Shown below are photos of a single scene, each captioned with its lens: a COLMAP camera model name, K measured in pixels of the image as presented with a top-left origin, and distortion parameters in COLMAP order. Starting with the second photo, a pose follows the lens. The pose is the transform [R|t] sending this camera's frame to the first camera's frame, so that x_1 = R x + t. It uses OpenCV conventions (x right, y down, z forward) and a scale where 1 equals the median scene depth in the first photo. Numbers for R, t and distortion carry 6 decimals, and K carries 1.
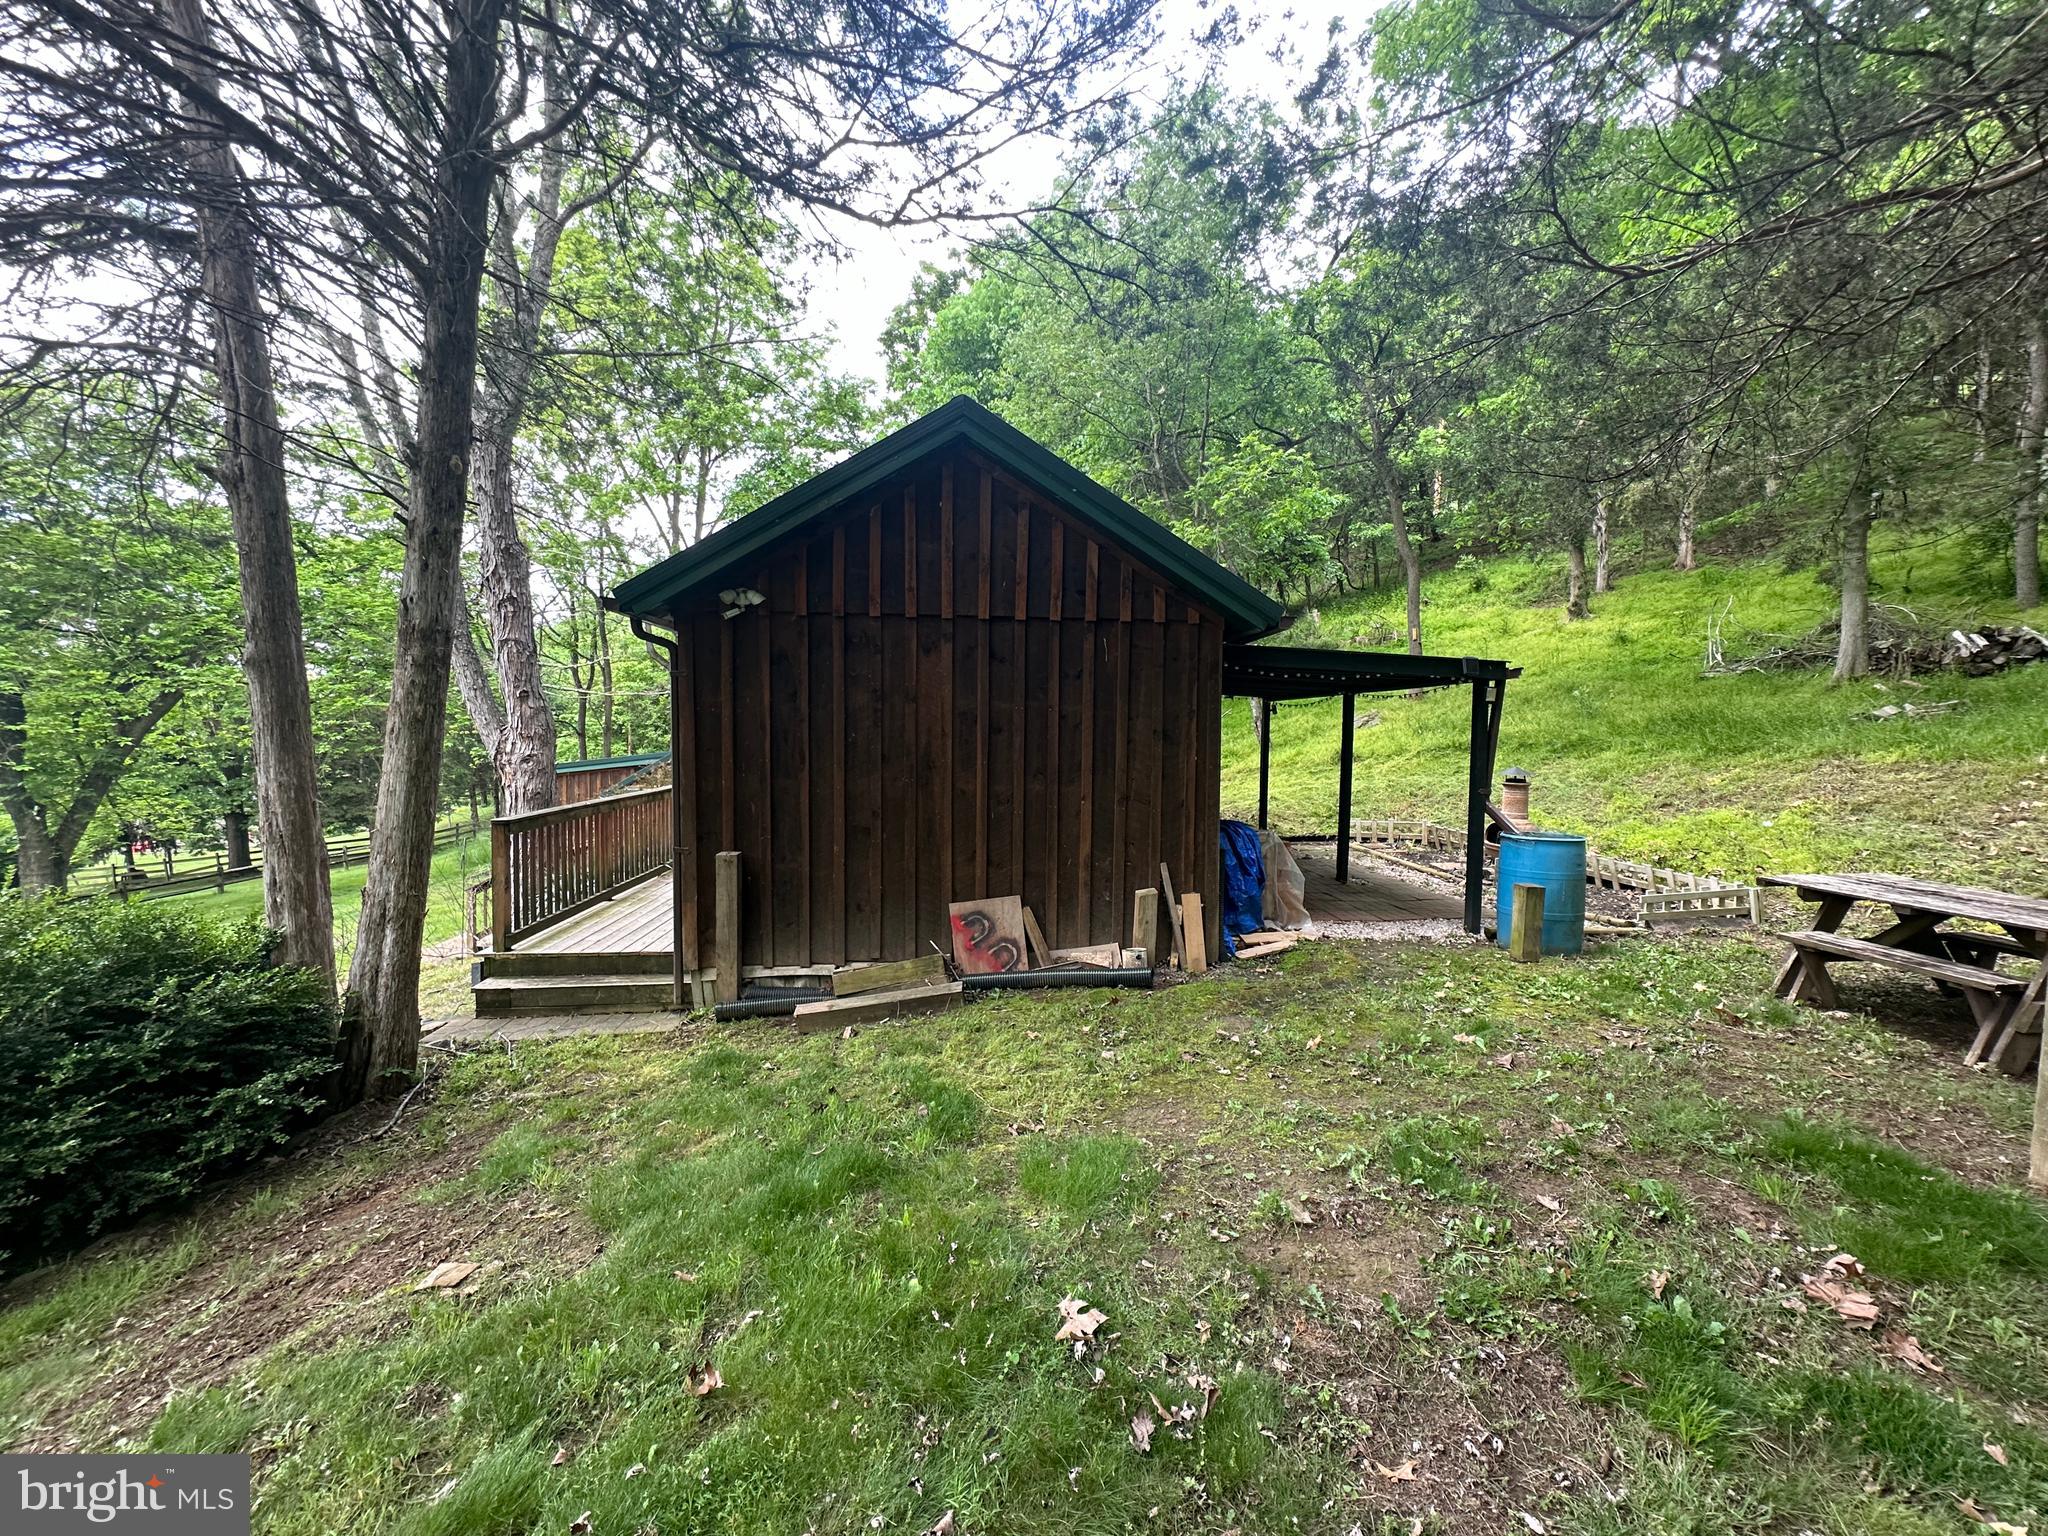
lens RADIAL K [[815.9, 0, 1020.3], [0, 815.9, 766.6], [0, 0, 1]] dist [0.003376, -0.000374]
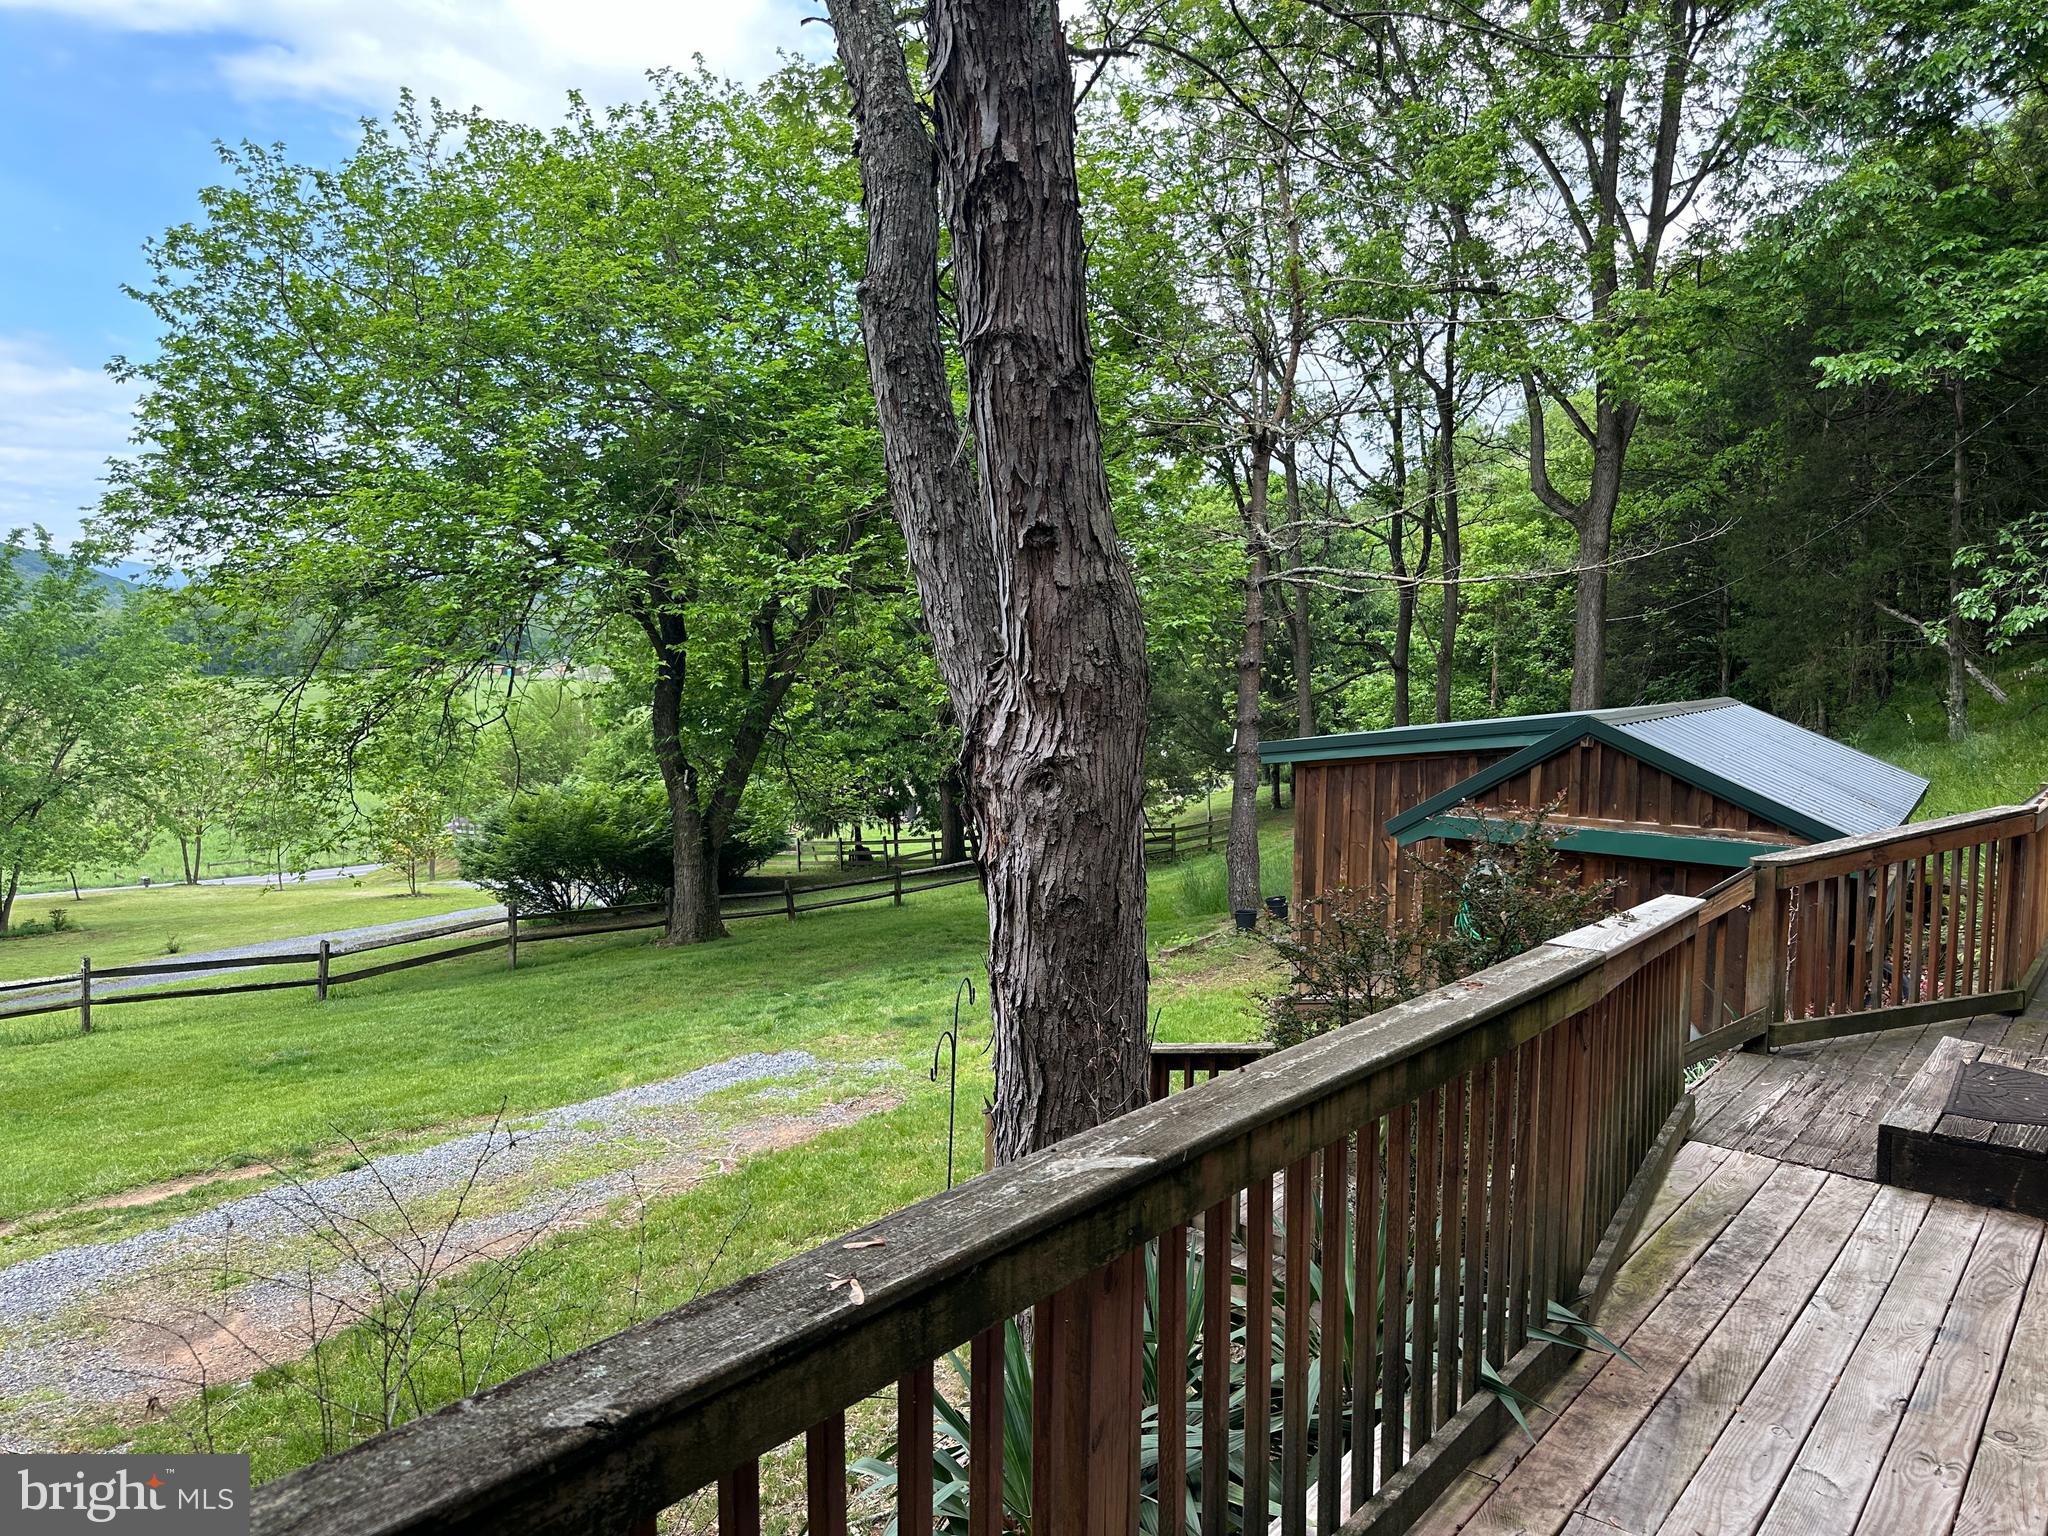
lens RADIAL K [[1433.2, 0, 1007.2], [0, 1433.2, 762.8], [0, 0, 1]] dist [0.045718, -0.056656]
pose [[0.711671, 0.047880, -0.700879, -0.279836], [-0.028135, 0.998817, 0.039666, -0.032446], [0.701949, -0.008510, 0.712176, 0.658265]]
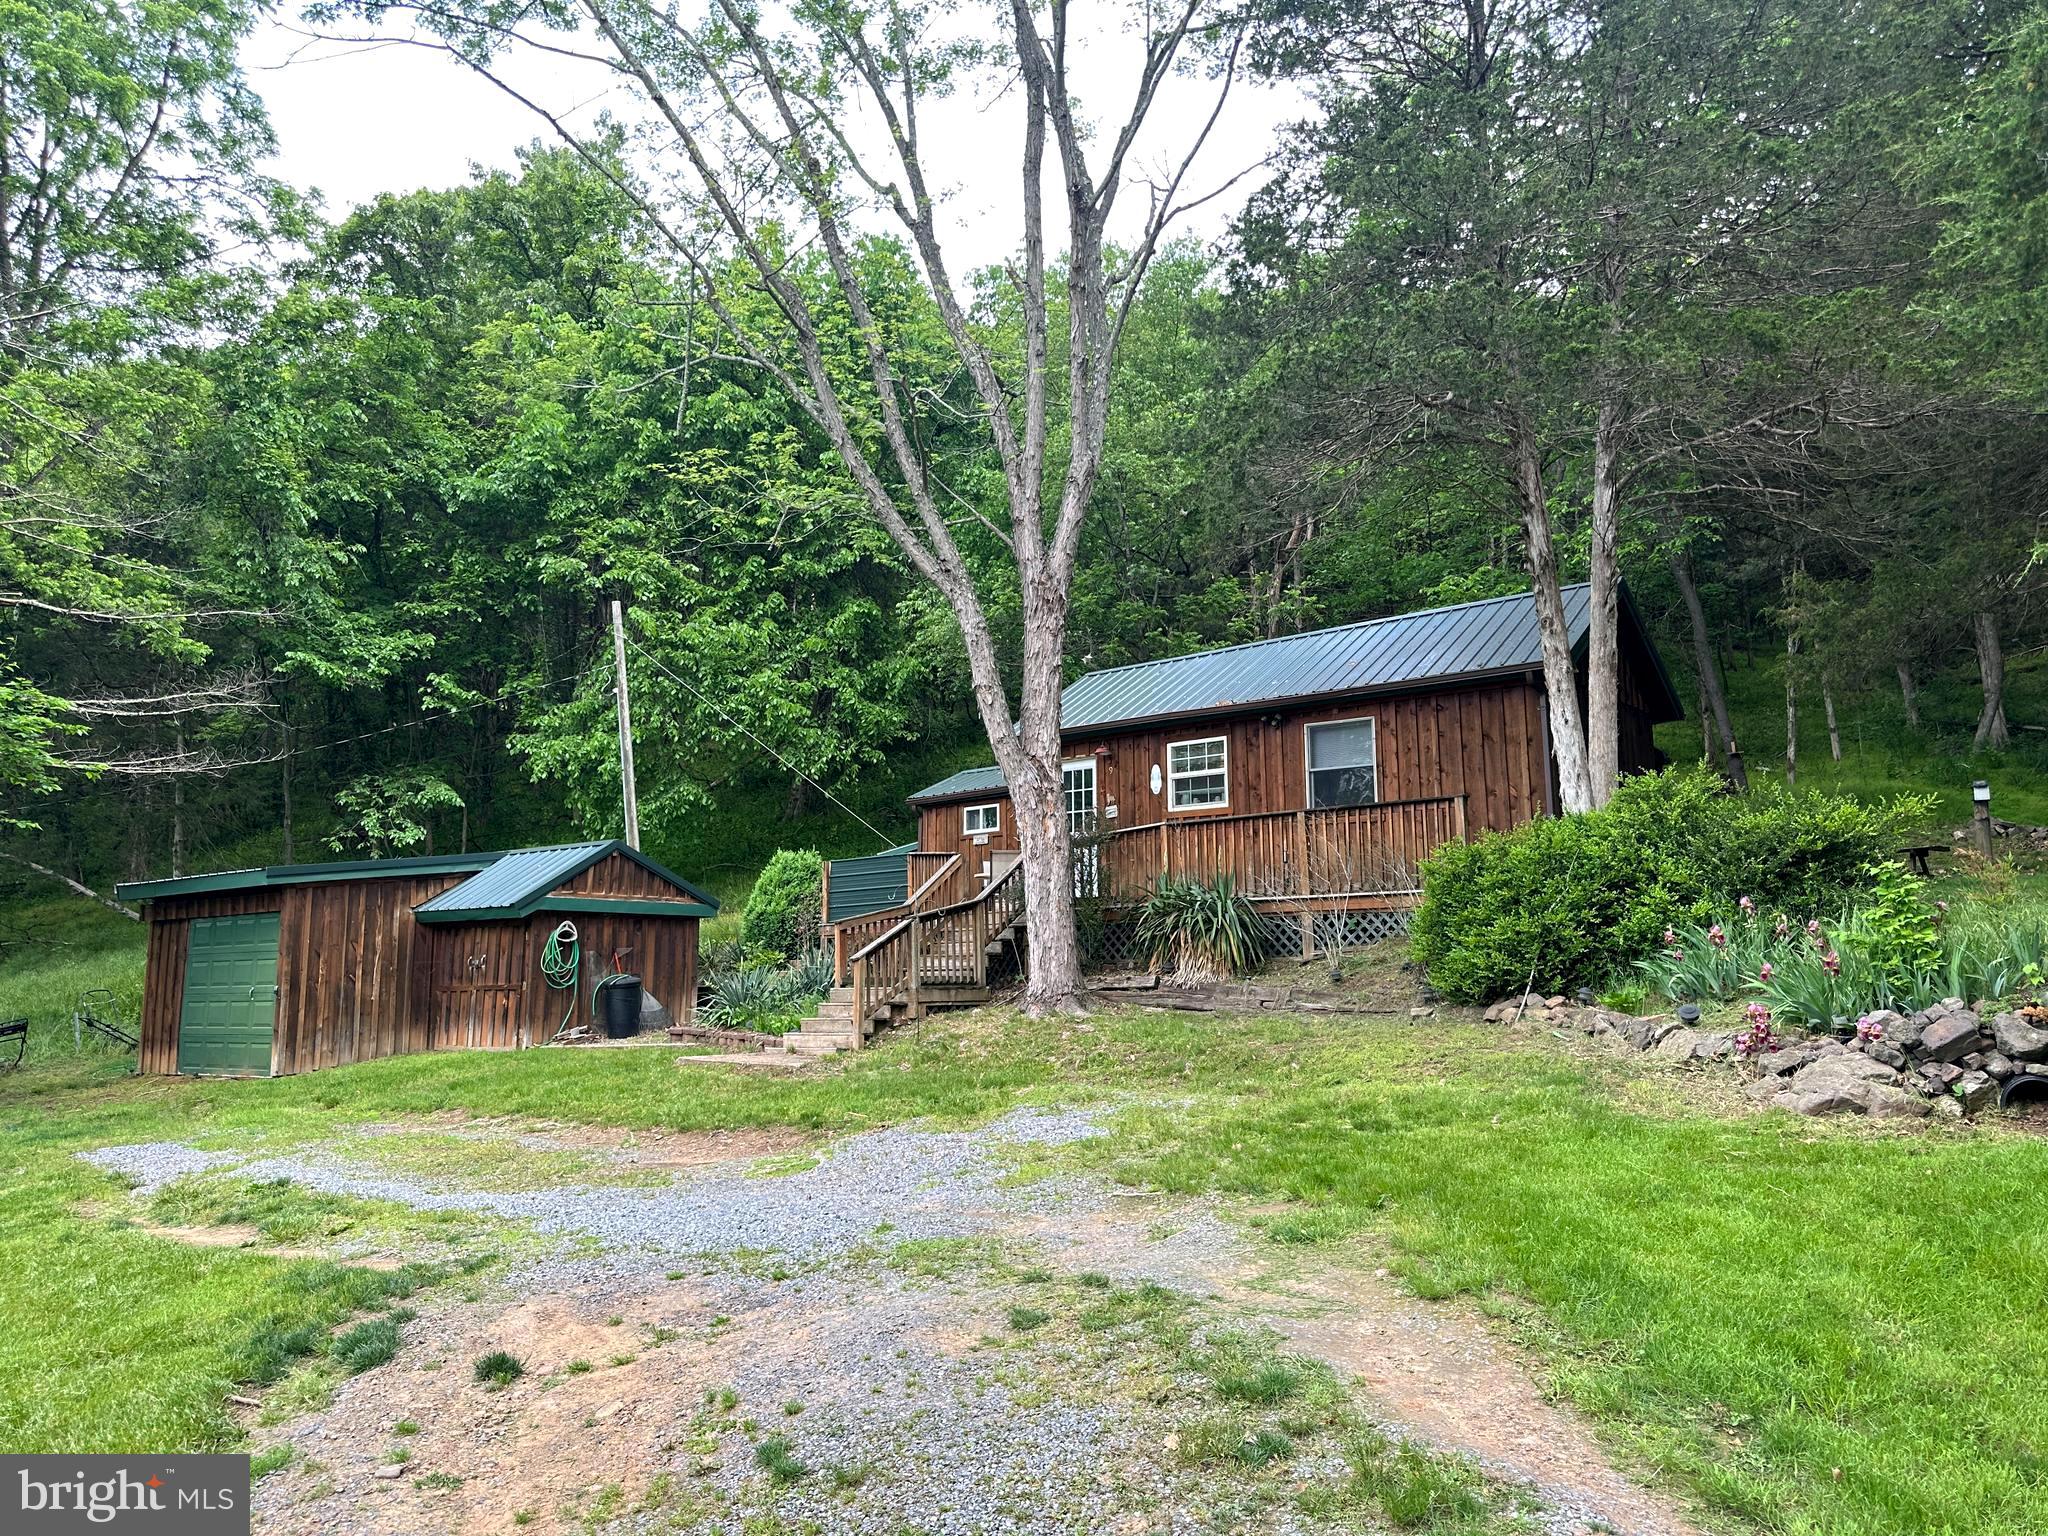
lens RADIAL K [[1433.2, 0, 1036.2], [0, 1433.2, 777.5], [0, 0, 1]] dist [0.045718, -0.056656]
pose [[0.684168, 0.075802, 0.725374, -1.869012], [0.059589, 0.985449, -0.159184, 0.247596], [-0.726886, 0.152133, 0.669696, -0.104331]]
